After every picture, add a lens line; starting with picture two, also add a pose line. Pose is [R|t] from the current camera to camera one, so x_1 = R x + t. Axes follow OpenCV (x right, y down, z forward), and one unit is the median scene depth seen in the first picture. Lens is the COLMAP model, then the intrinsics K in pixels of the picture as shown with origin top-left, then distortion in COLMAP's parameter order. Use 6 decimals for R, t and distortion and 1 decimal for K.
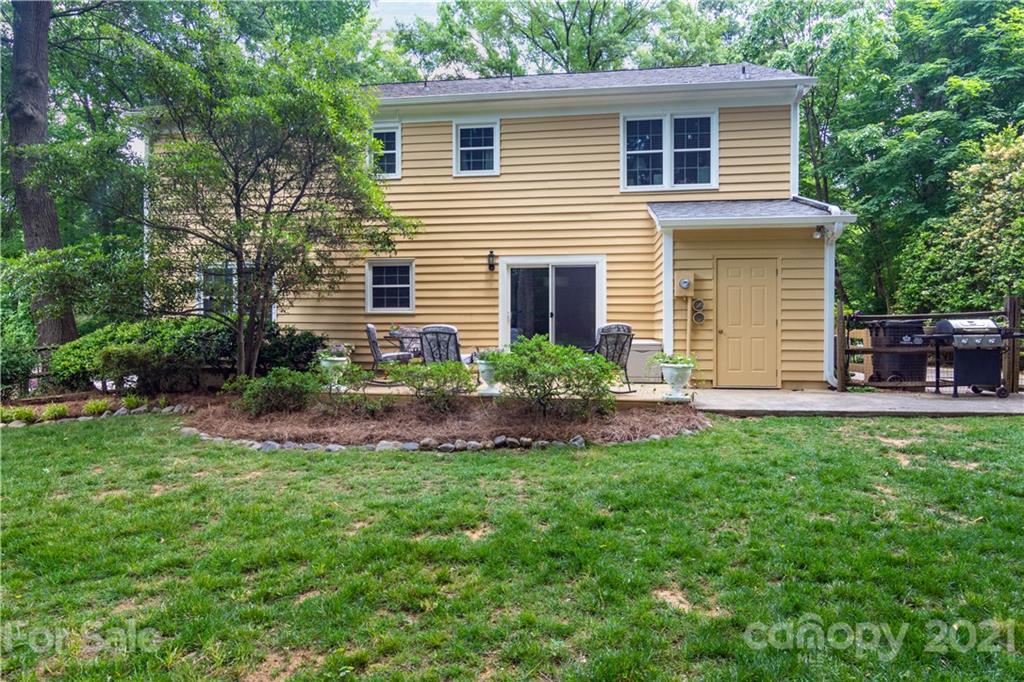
lens RADIAL K [[572.2, 0, 510.3], [0, 572.2, 342.2], [0, 0, 1]] dist [0.000775, -0.000537]
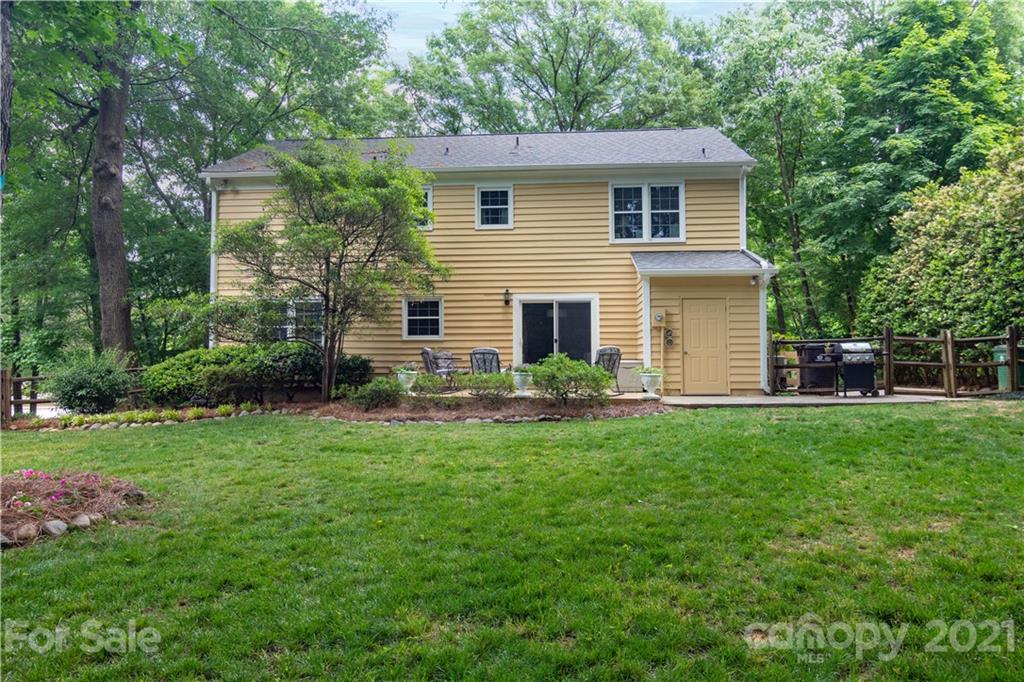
lens RADIAL K [[659.1, 0, 515.2], [0, 659.1, 345.9], [0, 0, 1]] dist [0.001781, 0.002184]
pose [[0.998540, -0.002975, 0.053929, -0.094420], [0.005252, 0.999098, -0.042131, 0.023245], [-0.053755, 0.042353, 0.997656, -0.427620]]
